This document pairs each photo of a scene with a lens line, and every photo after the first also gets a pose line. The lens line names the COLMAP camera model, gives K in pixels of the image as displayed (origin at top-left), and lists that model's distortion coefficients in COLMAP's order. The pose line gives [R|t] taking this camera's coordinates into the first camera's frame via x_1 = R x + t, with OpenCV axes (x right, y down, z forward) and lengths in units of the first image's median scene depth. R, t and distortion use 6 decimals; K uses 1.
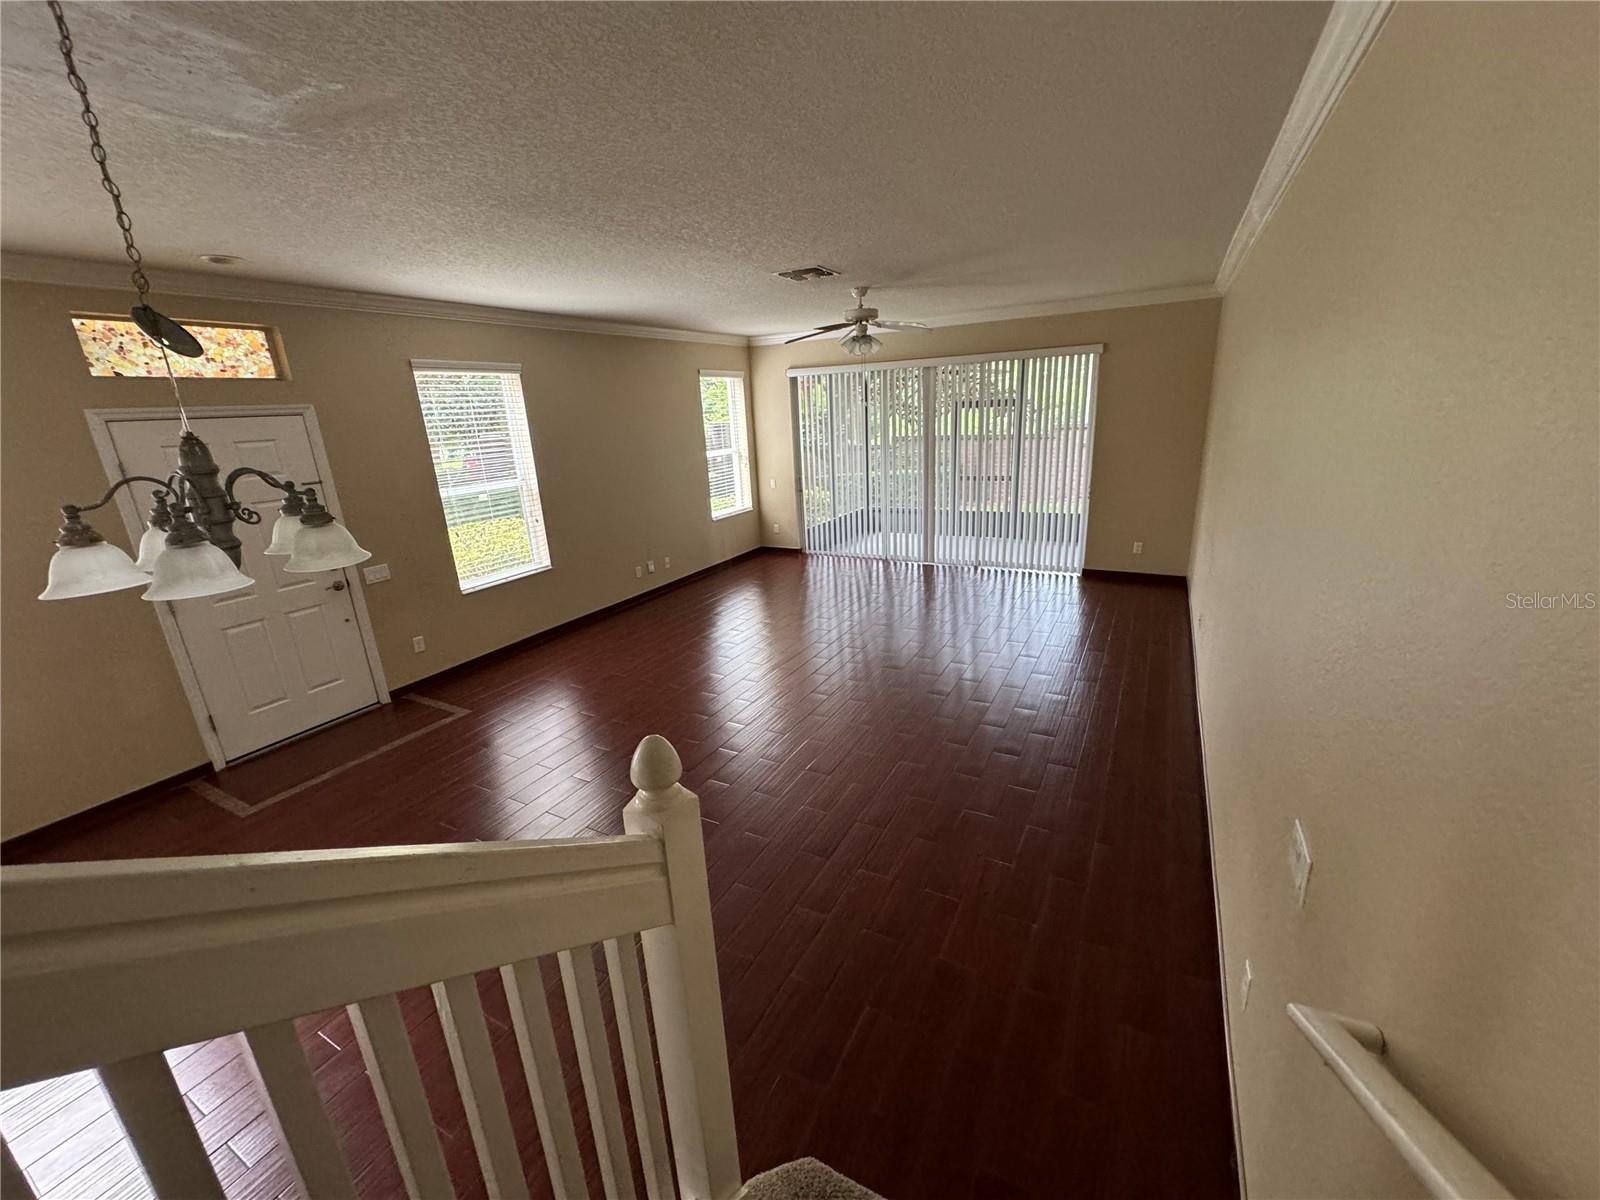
lens RADIAL K [[635.5, 0, 800.0], [0, 635.5, 600.0], [0, 0, 1]] dist [0.001459, -0.000471]
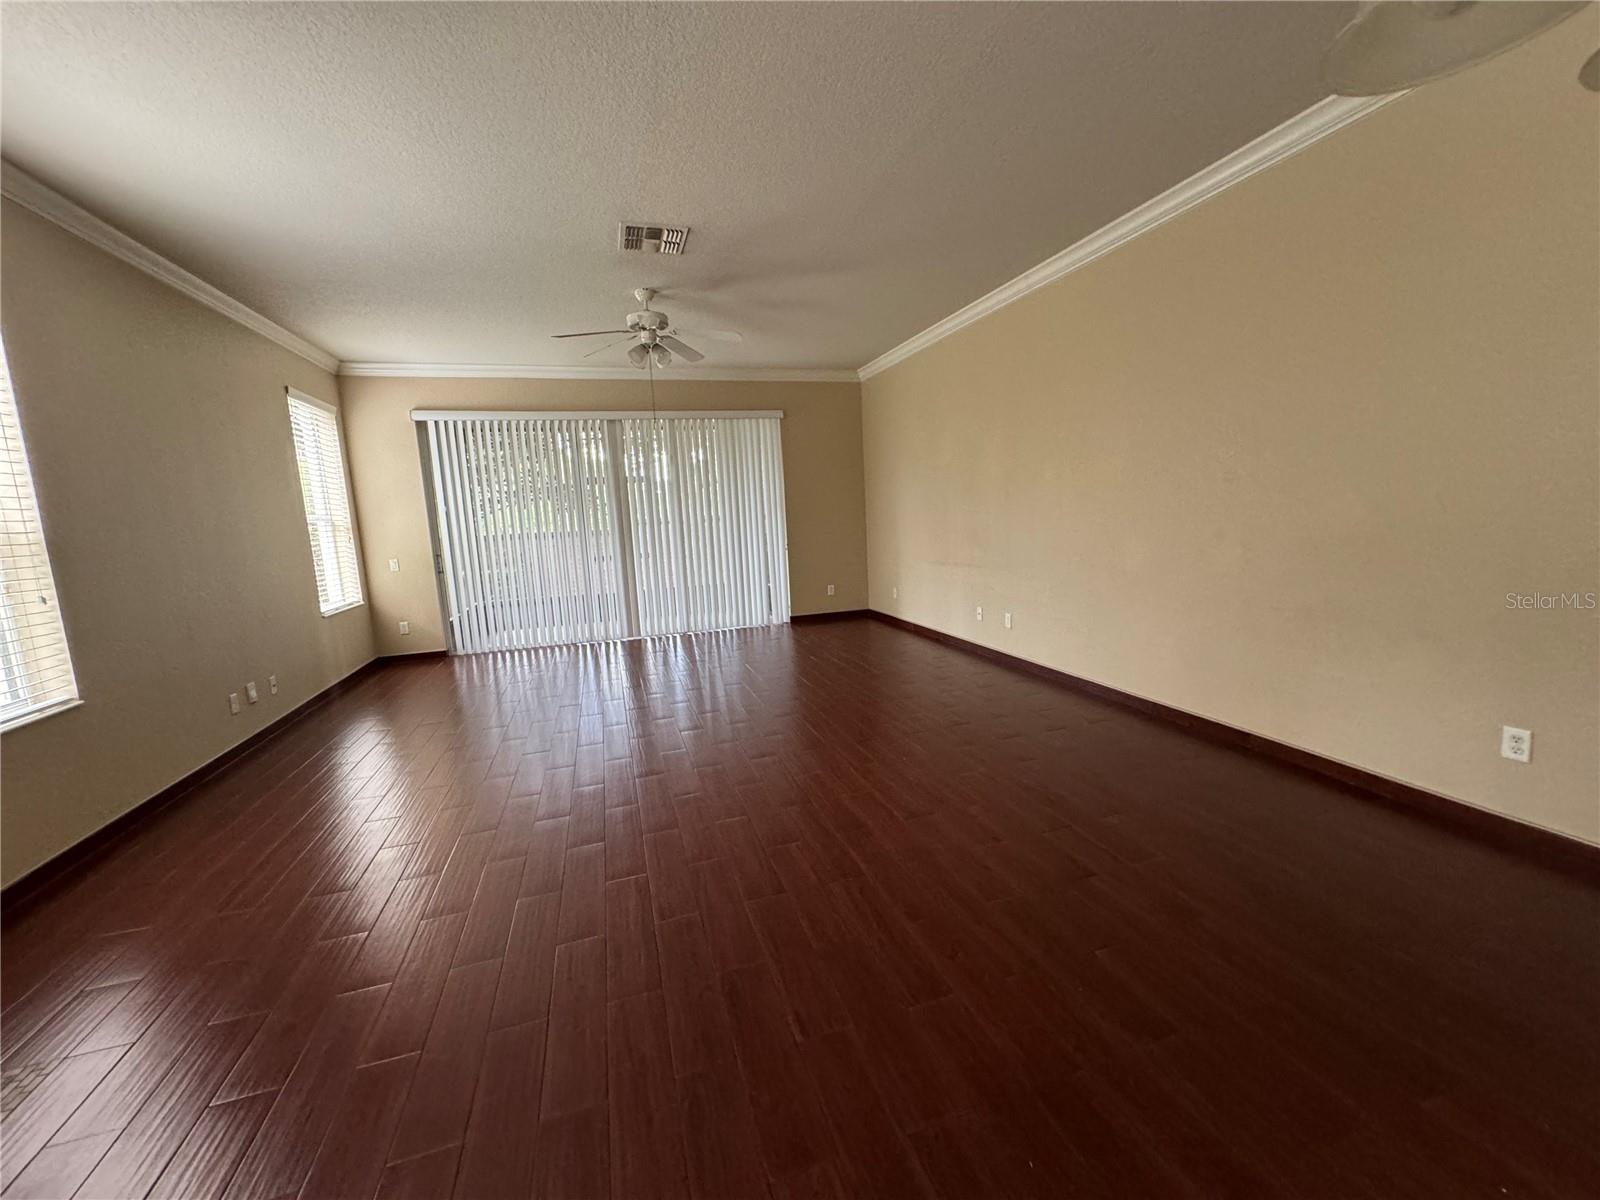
lens RADIAL K [[635.5, 0, 800.0], [0, 635.5, 600.0], [0, 0, 1]] dist [0.001459, -0.000471]
pose [[0.698139, -0.086576, 0.710708, -0.253970], [0.221163, 0.970192, -0.099067, 0.027987], [-0.680947, 0.226345, 0.696477, 0.224739]]
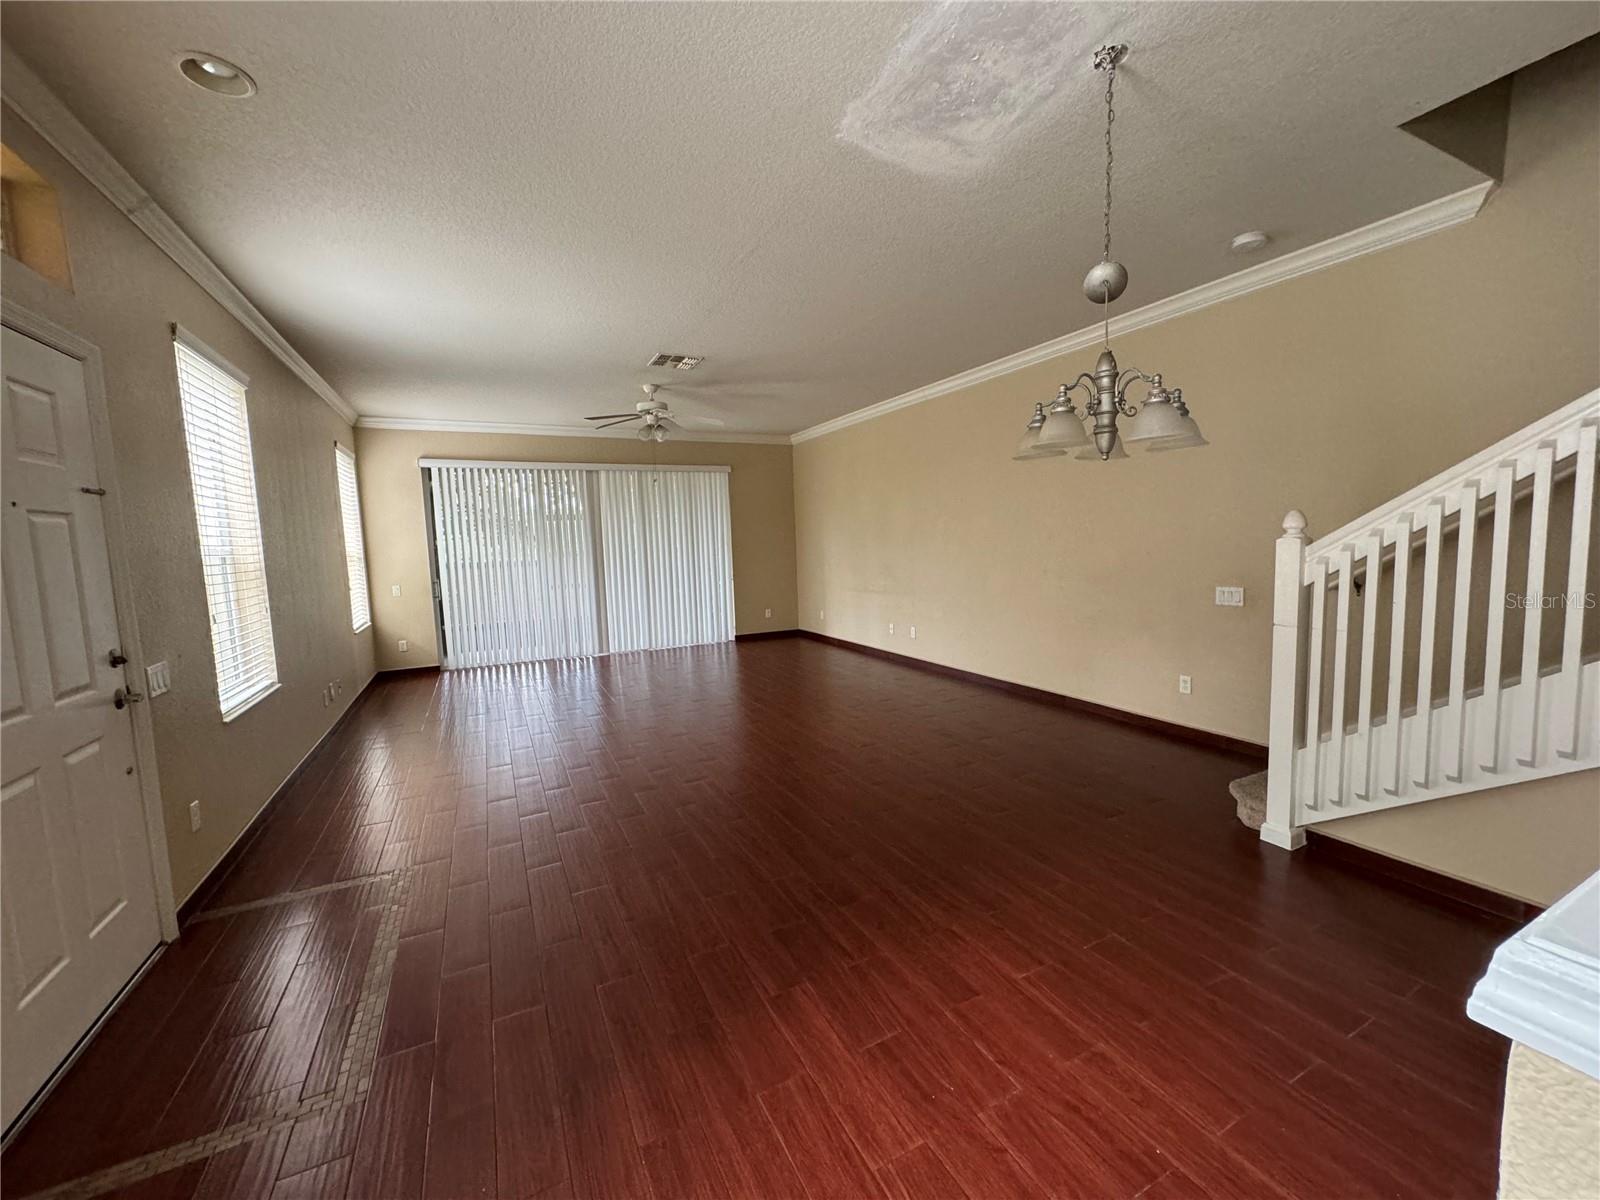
lens RADIAL K [[635.5, 0, 800.0], [0, 635.5, 600.0], [0, 0, 1]] dist [0.001459, -0.000471]
pose [[0.573845, -0.050000, 0.817436, -0.446926], [0.241021, 0.964241, -0.110219, 0.046404], [-0.782694, 0.260268, 0.565376, 0.152684]]
